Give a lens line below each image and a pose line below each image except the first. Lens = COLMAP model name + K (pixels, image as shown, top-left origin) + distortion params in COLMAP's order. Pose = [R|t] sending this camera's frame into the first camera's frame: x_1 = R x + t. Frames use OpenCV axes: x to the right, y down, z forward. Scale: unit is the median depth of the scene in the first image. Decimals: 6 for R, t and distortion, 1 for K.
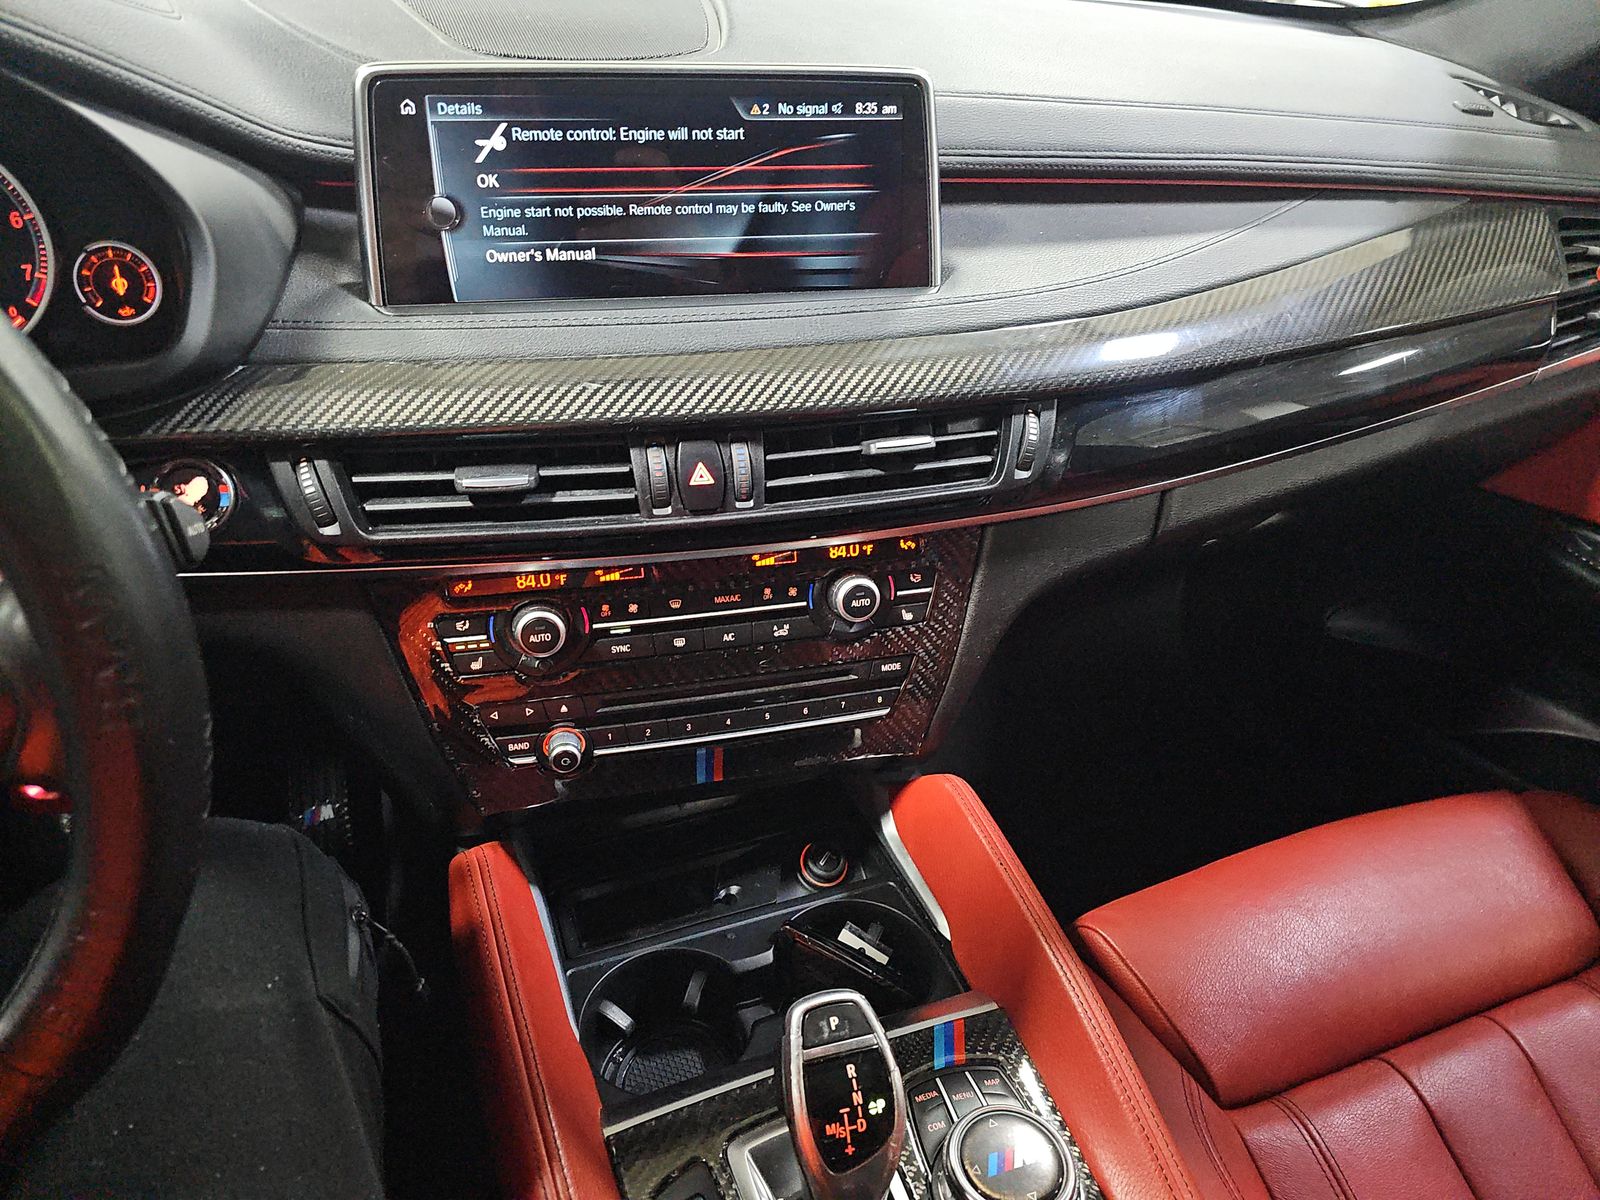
lens RADIAL K [[1005.6, 0, 800.0], [0, 1005.6, 600.0], [0, 0, 1]] dist [0.032784, -0.045119]
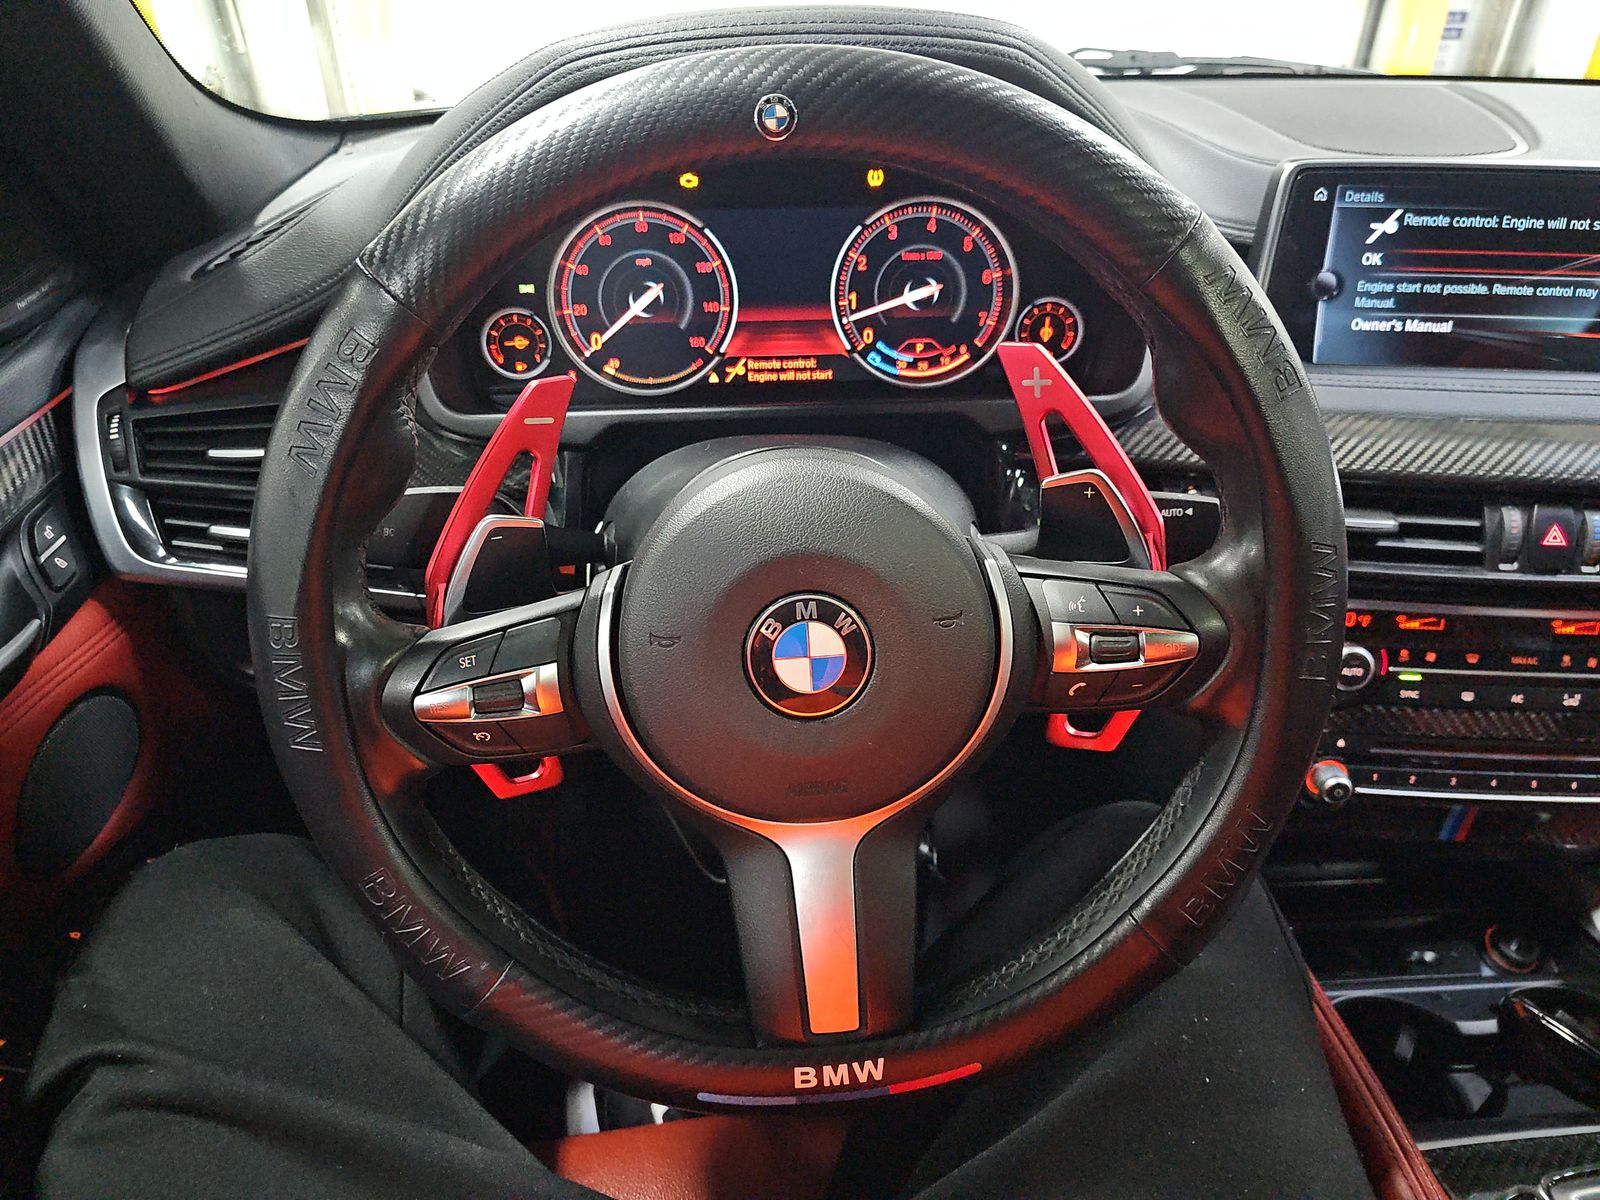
lens RADIAL K [[1005.6, 0, 800.0], [0, 1005.6, 600.0], [0, 0, 1]] dist [0.032784, -0.045119]
pose [[0.957432, 0.117220, -0.263786, -0.560622], [-0.137884, 0.988557, -0.061172, 0.111759], [0.253597, 0.094940, 0.962640, -0.197741]]
